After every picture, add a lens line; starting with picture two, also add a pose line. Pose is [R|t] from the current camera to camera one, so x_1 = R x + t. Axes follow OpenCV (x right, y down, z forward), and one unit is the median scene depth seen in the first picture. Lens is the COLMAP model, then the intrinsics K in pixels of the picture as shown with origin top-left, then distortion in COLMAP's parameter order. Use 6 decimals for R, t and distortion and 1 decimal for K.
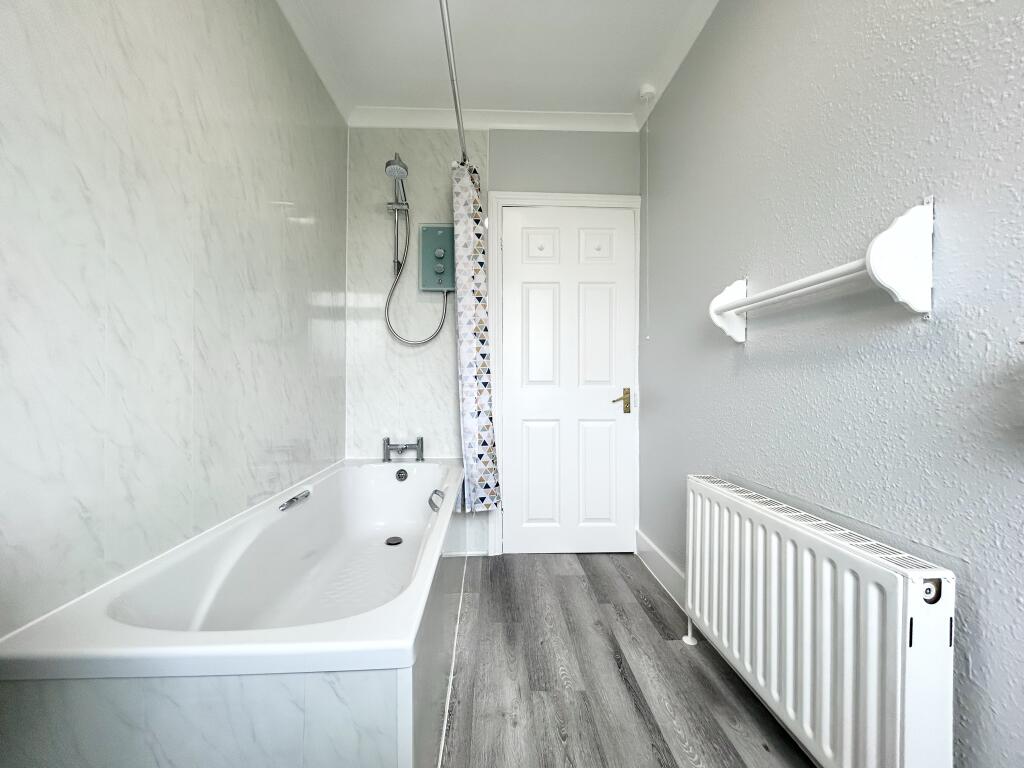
lens RADIAL K [[410.4, 0, 509.3], [0, 410.4, 380.9], [0, 0, 1]] dist [-0.002610, 0.002314]
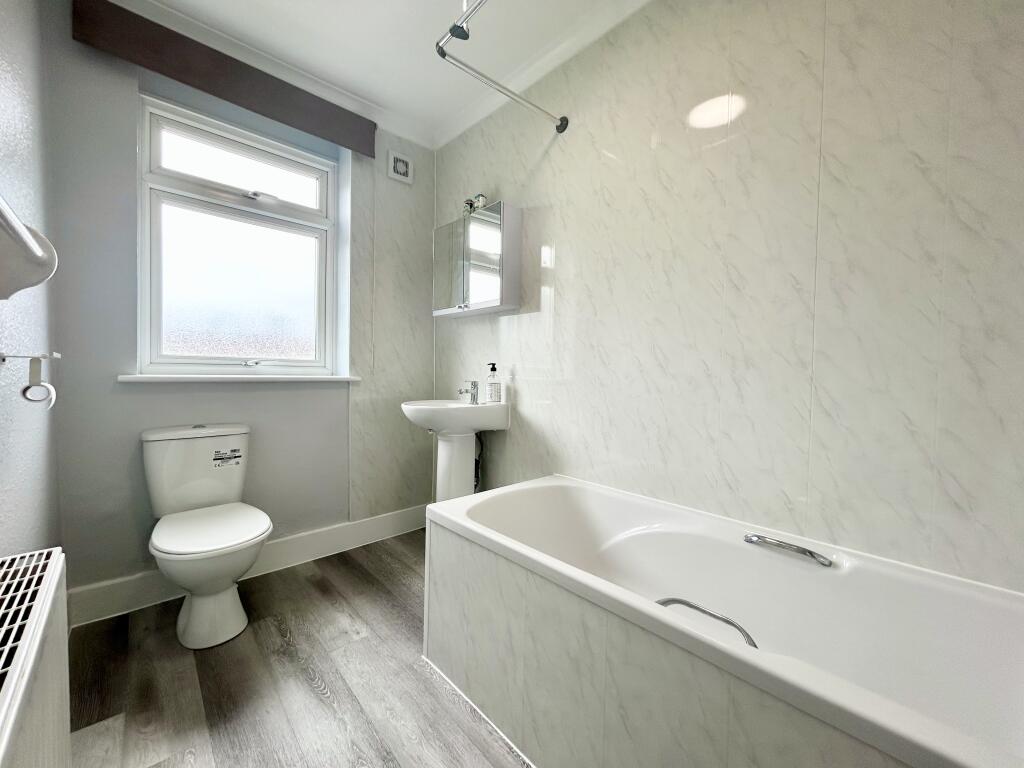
lens RADIAL K [[410.4, 0, 510.8], [0, 410.4, 382.2], [0, 0, 1]] dist [-0.002610, 0.002314]
pose [[-0.779035, 0.007231, -0.626939, 0.446128], [-0.011029, 0.999621, 0.025234, -0.036469], [0.626884, 0.026573, -0.778660, 1.715963]]
